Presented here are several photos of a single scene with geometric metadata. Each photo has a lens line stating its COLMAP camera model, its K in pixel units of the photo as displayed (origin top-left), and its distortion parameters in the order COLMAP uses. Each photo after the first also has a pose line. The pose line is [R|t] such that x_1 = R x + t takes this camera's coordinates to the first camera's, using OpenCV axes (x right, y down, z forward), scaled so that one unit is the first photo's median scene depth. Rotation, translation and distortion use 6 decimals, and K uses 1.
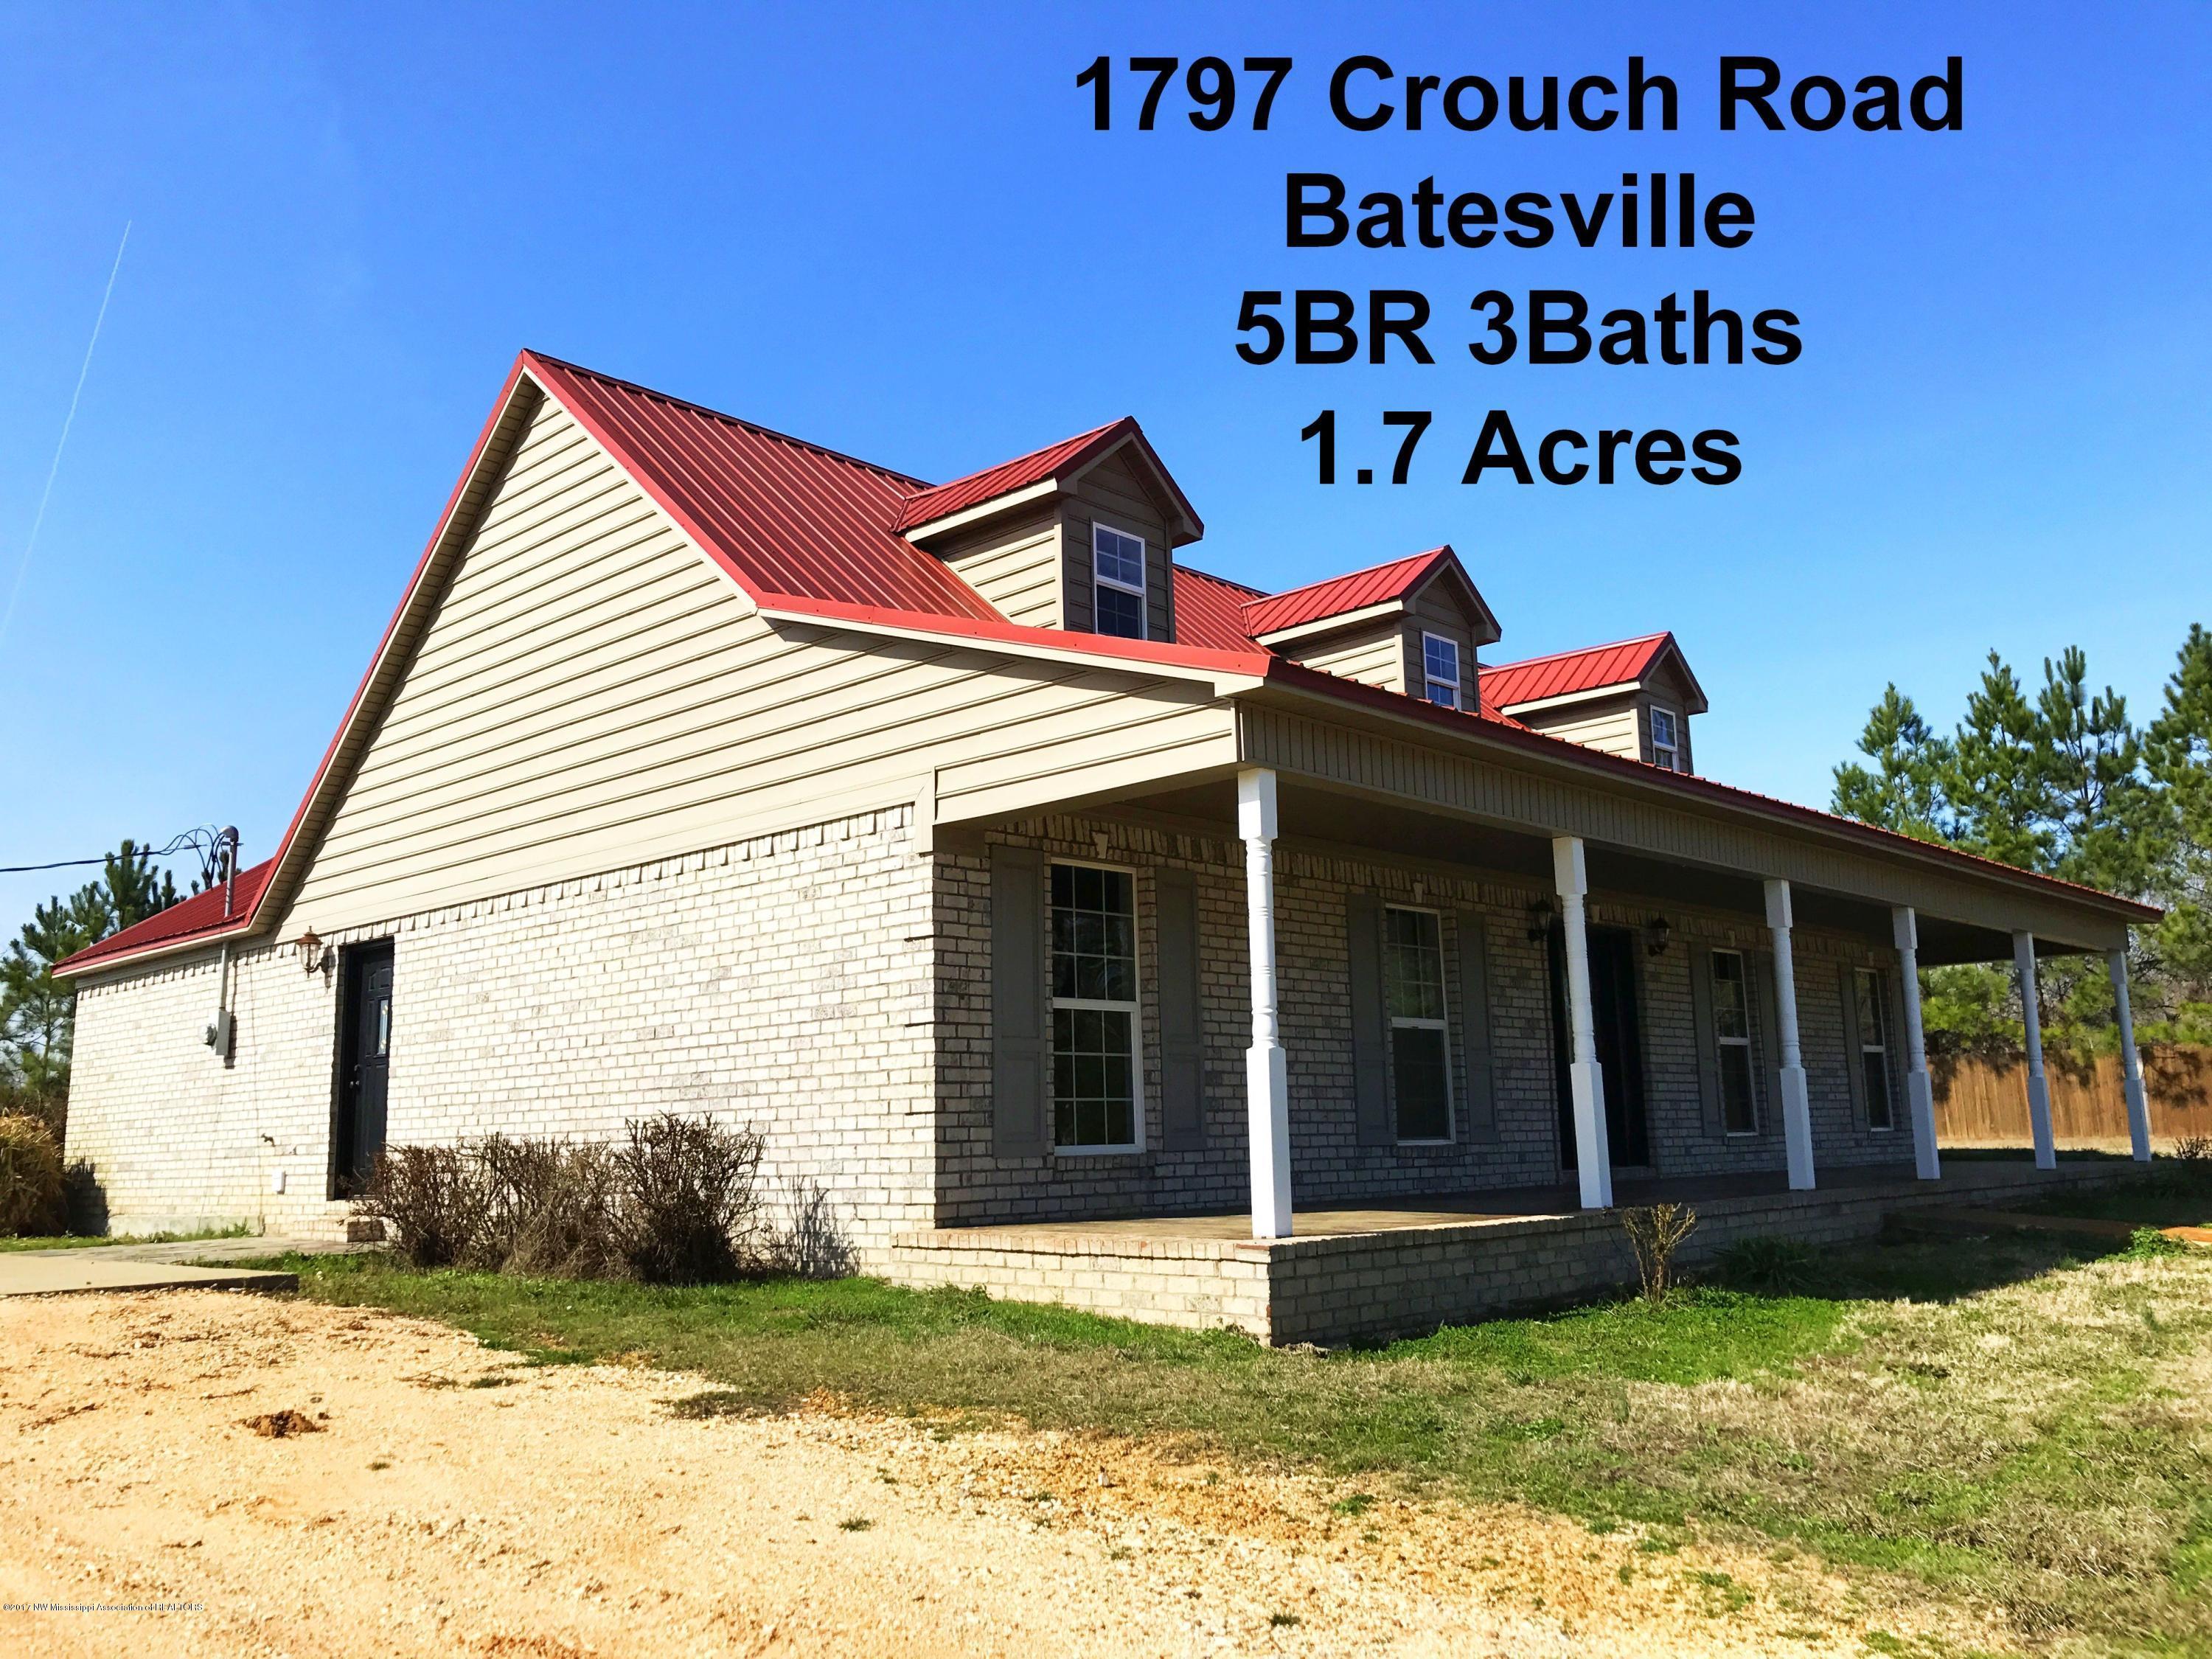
lens RADIAL K [[1810.7, 0, 1102.5], [0, 1810.7, 827.6], [0, 0, 1]] dist [0.033087, -0.035146]
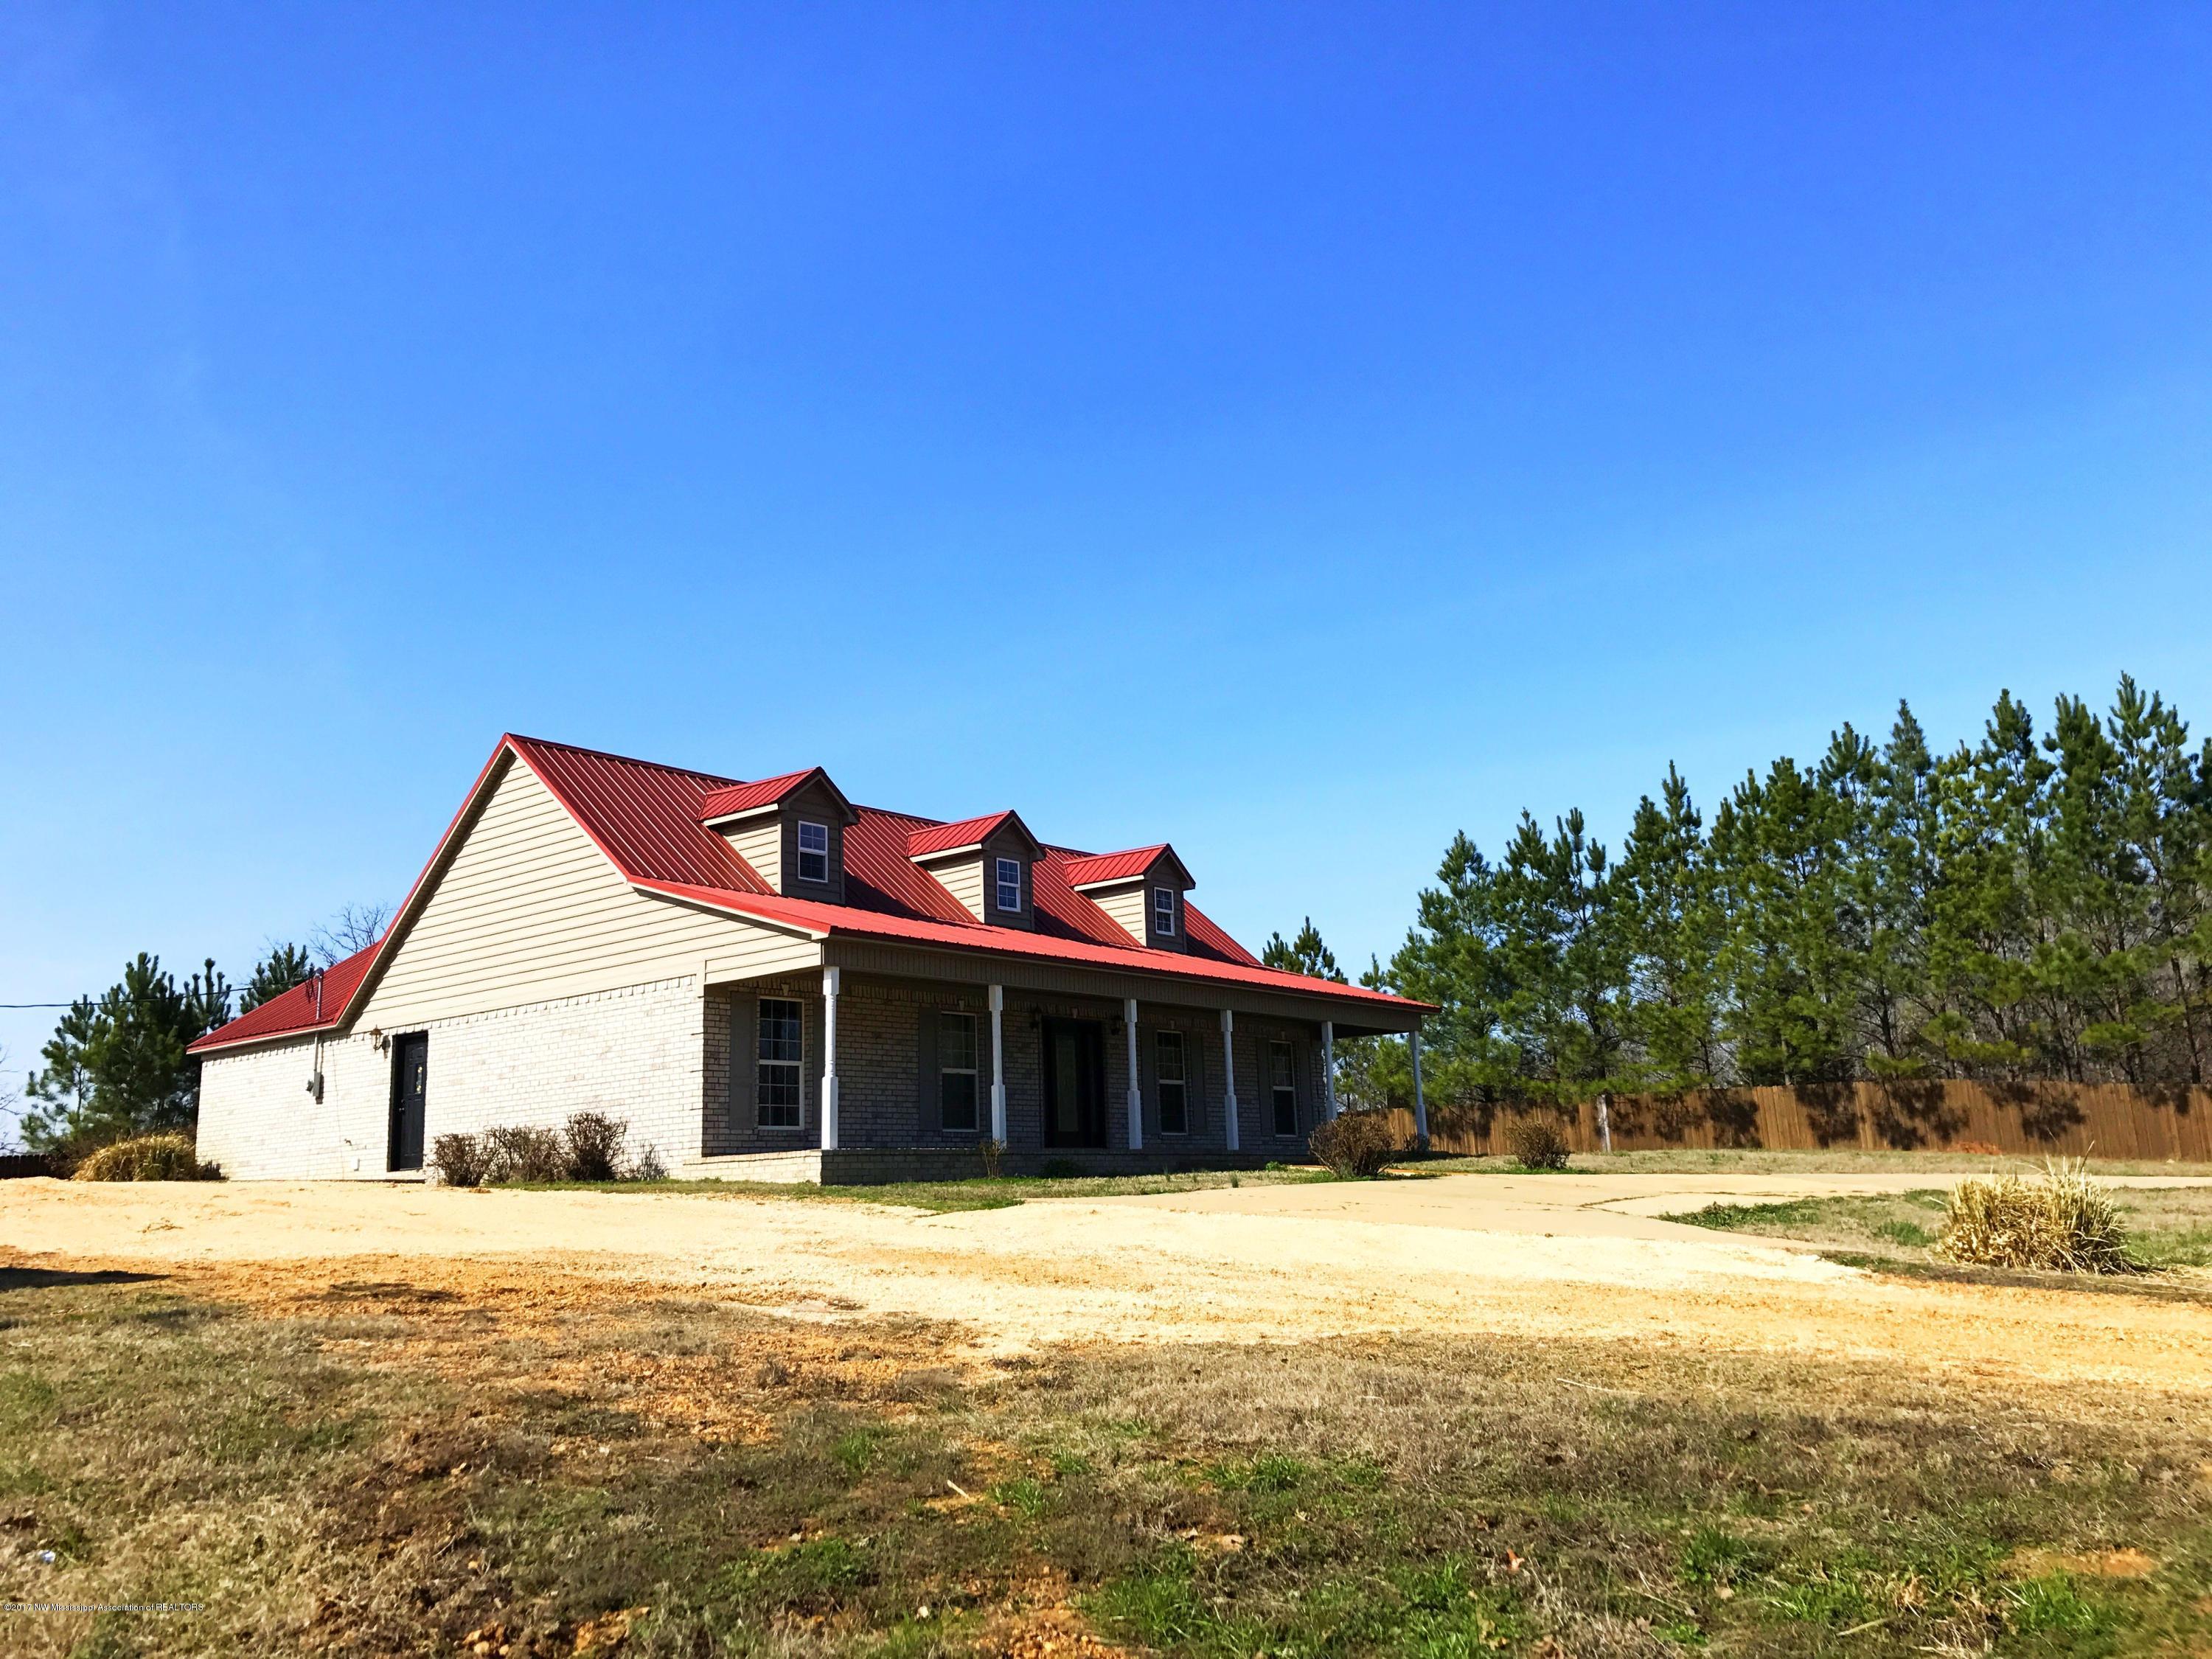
lens RADIAL K [[1810.7, 0, 1102.5], [0, 1810.7, 821.0], [0, 0, 1]] dist [0.033087, -0.035146]
pose [[0.996670, 0.005269, 0.081365, 0.169223], [-0.001773, 0.999074, -0.042980, -0.084199], [-0.081516, 0.042693, 0.995757, -1.025919]]
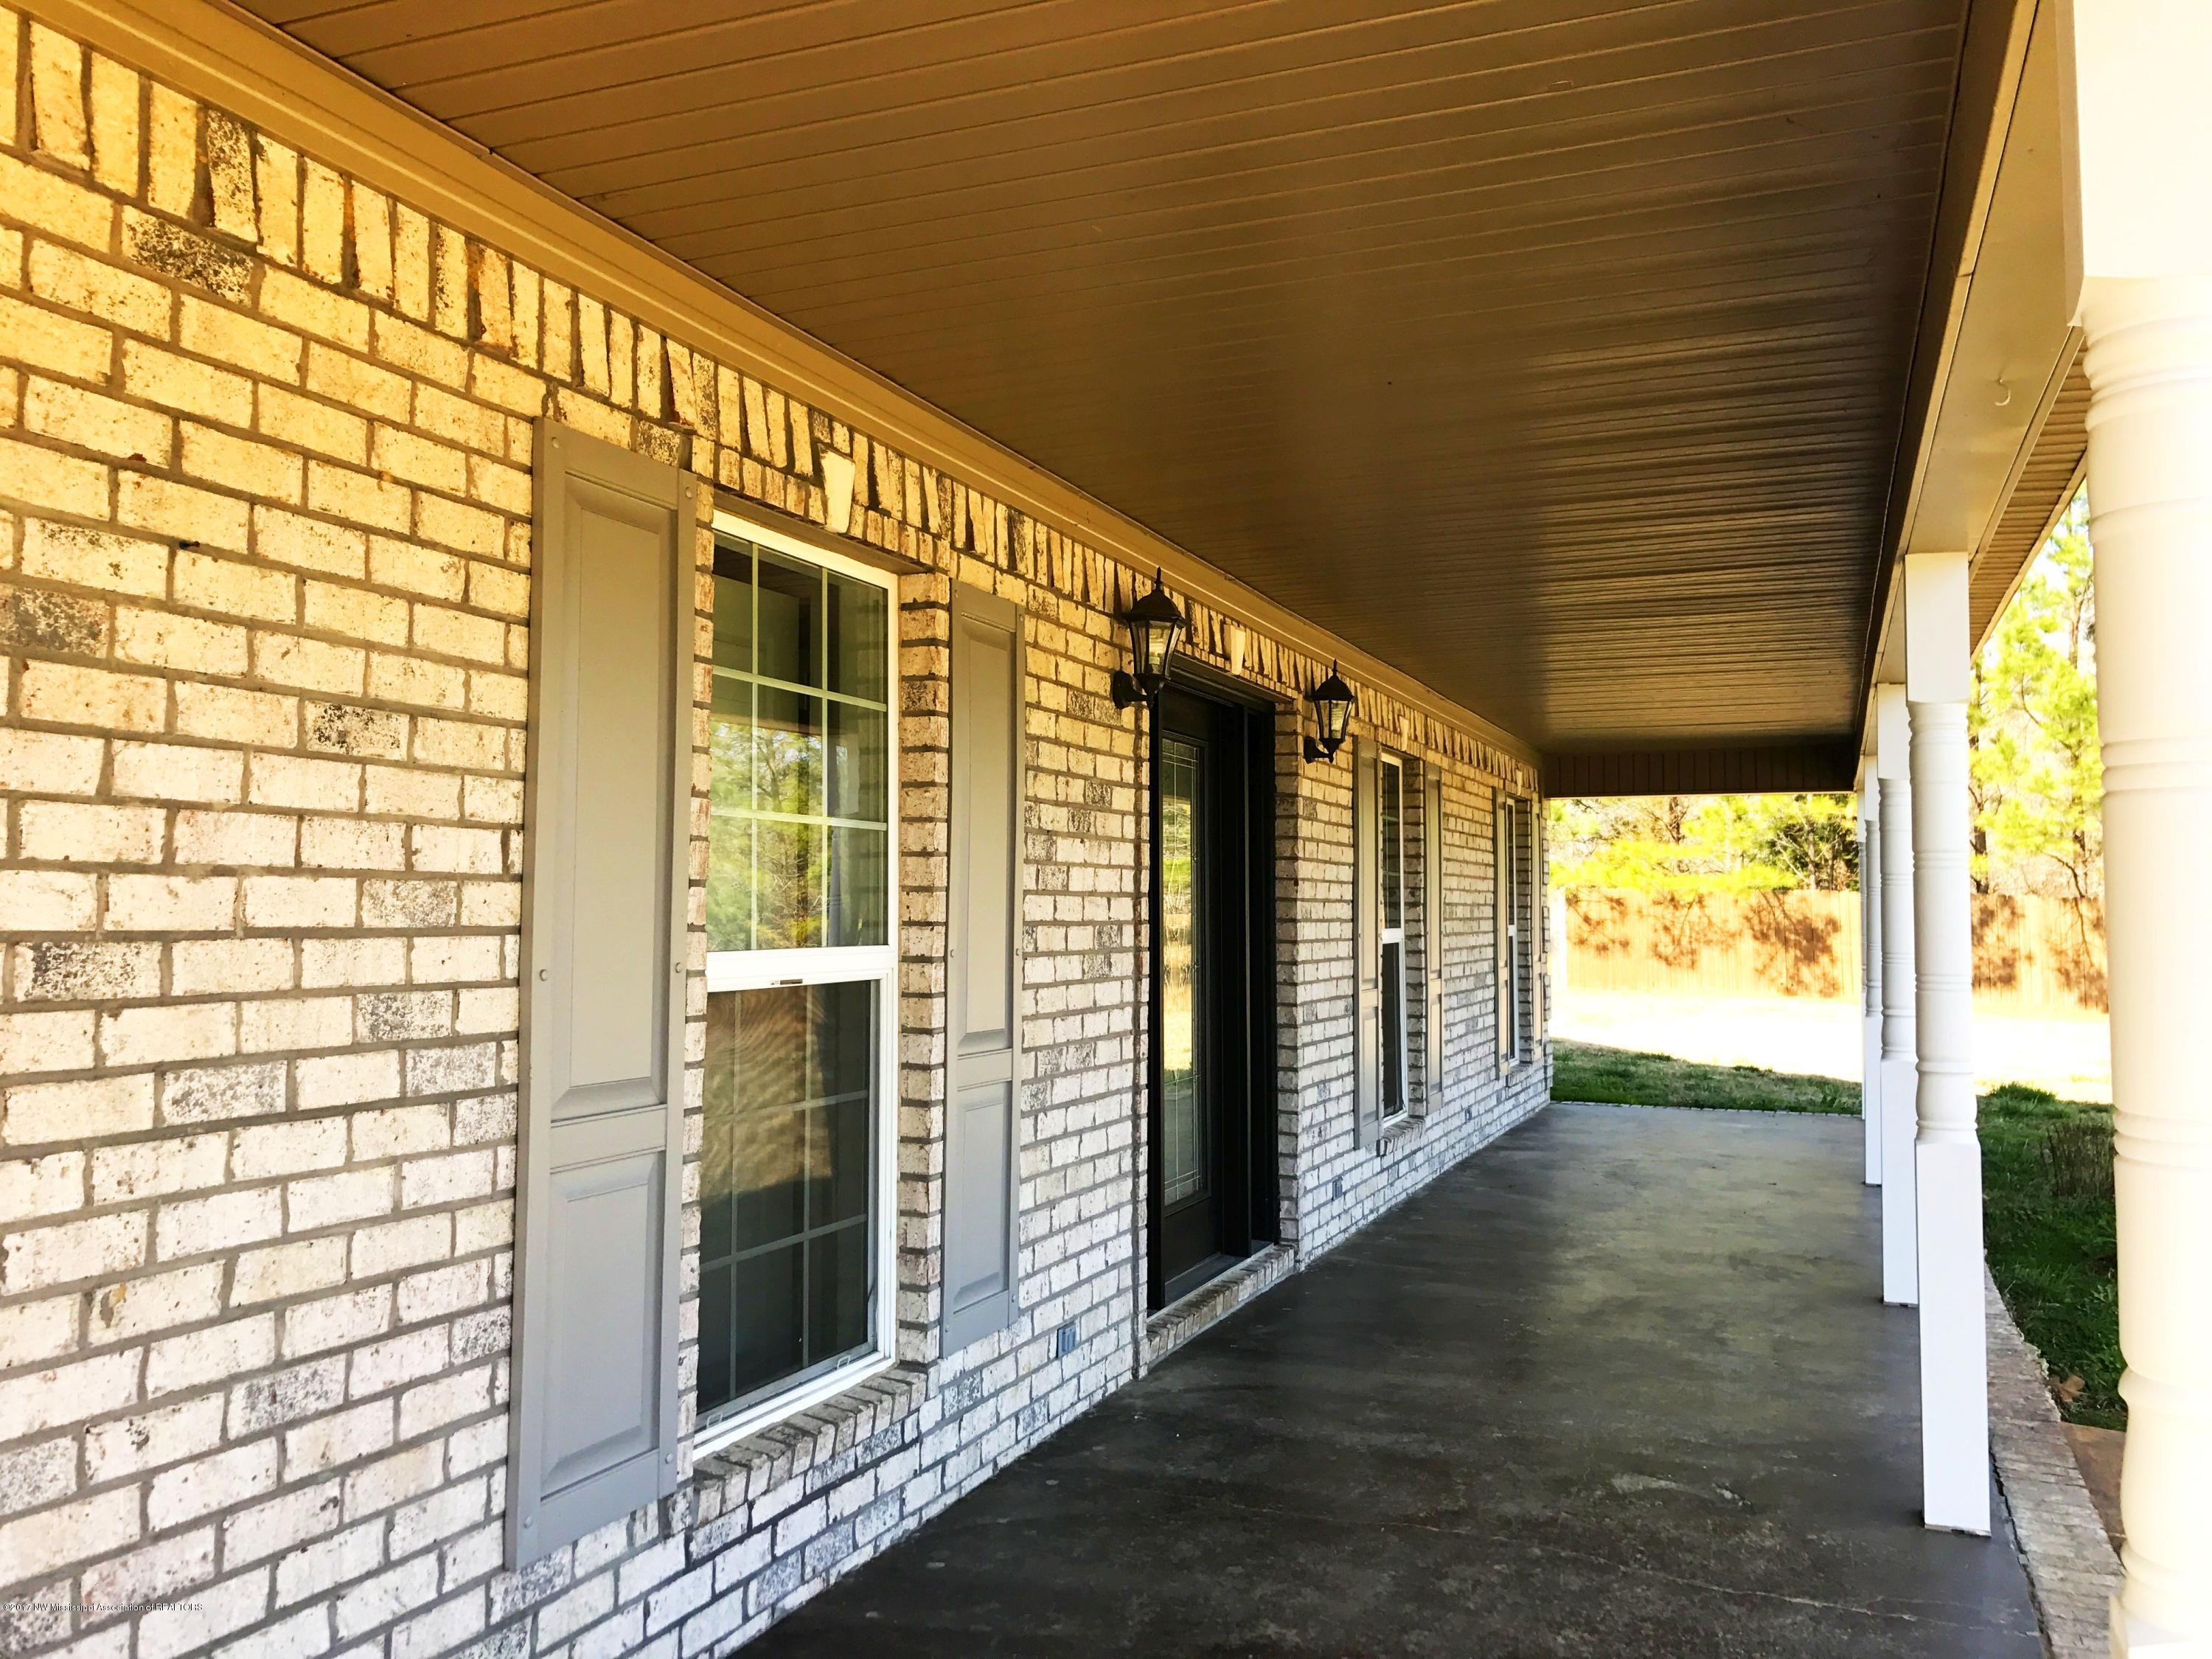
lens RADIAL K [[1810.7, 0, 1100.8], [0, 1810.7, 818.7], [0, 0, 1]] dist [0.033087, -0.035146]
pose [[0.930277, 0.048971, 0.363574, 0.117004], [-0.091533, 0.990691, 0.100767, 0.054519], [-0.355255, -0.127020, 0.926099, 0.744344]]
